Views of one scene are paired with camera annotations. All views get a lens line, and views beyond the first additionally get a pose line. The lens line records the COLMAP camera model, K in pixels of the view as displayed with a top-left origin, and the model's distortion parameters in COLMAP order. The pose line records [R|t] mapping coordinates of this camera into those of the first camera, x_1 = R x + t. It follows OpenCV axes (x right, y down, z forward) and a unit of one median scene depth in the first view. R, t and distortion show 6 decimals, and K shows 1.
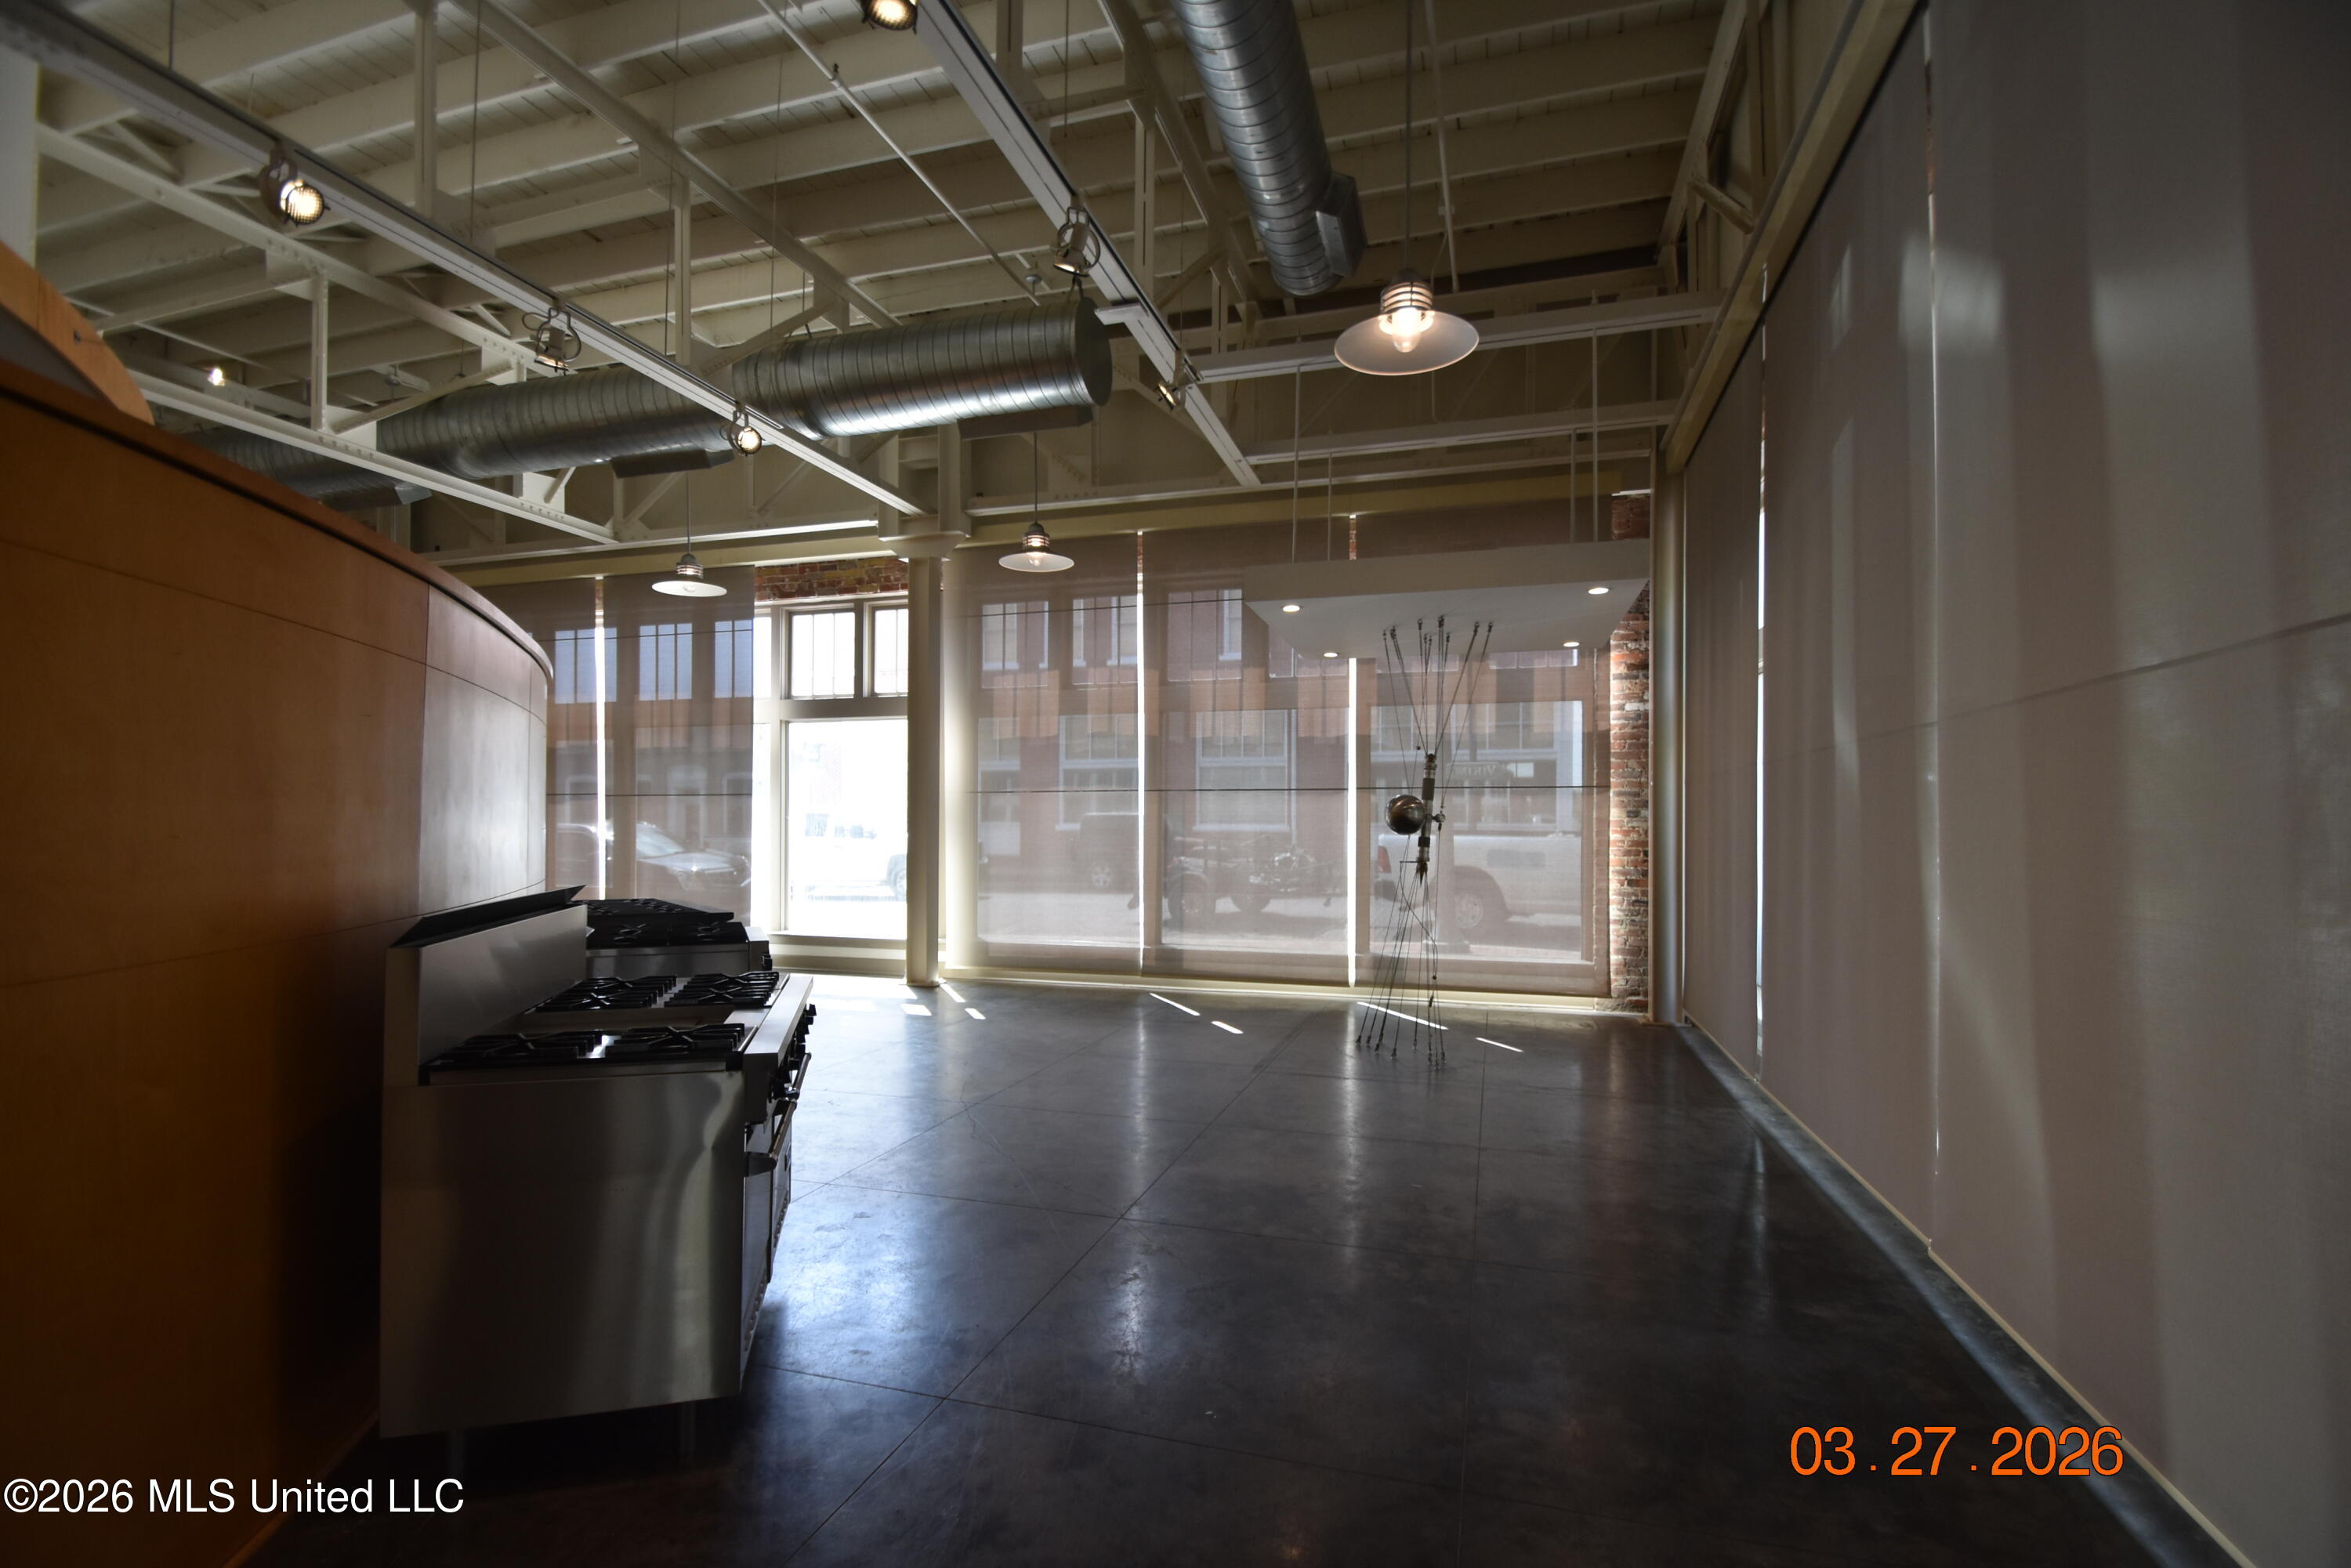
lens RADIAL K [[1024.5, 0, 1177.9], [0, 1024.5, 790.2], [0, 0, 1]] dist [0.001162, 0.000102]
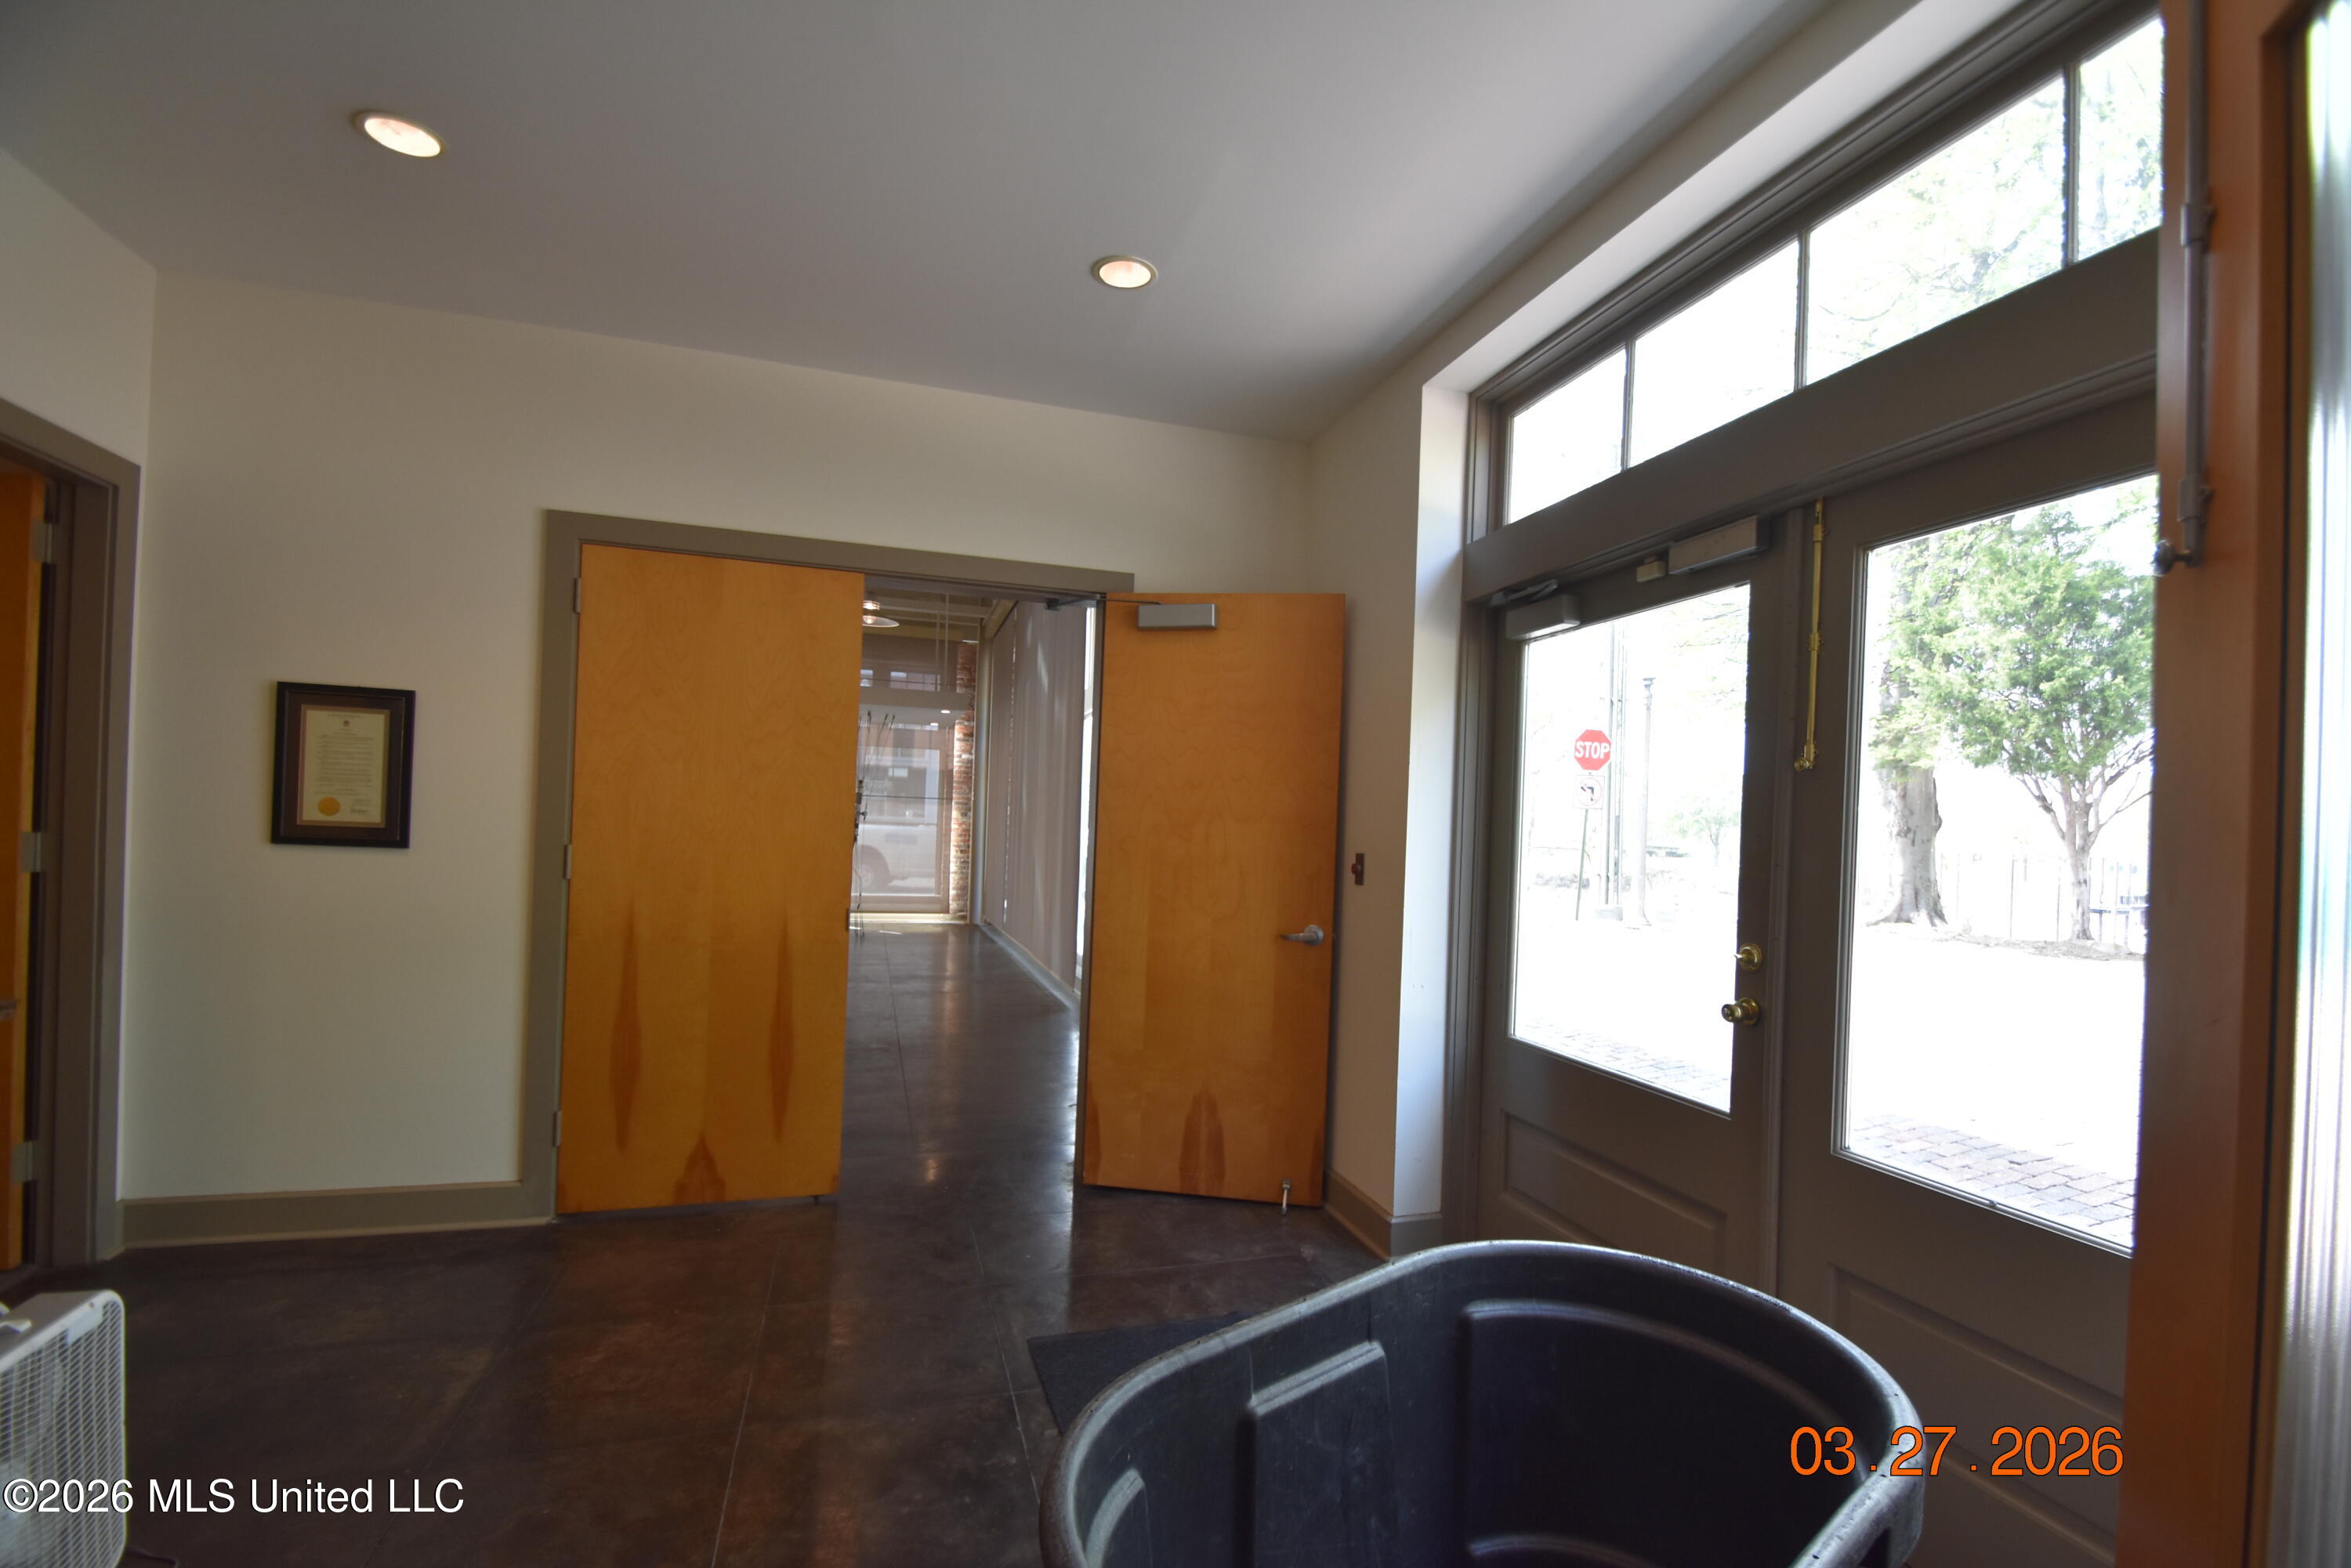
lens RADIAL K [[1024.5, 0, 1173.8], [0, 1024.5, 808.5], [0, 0, 1]] dist [0.001162, 0.000102]
pose [[0.826375, 0.024699, 0.562579, -0.286240], [-0.033526, 0.999423, 0.005369, -0.009909], [-0.562122, -0.023297, 0.826726, -0.749071]]
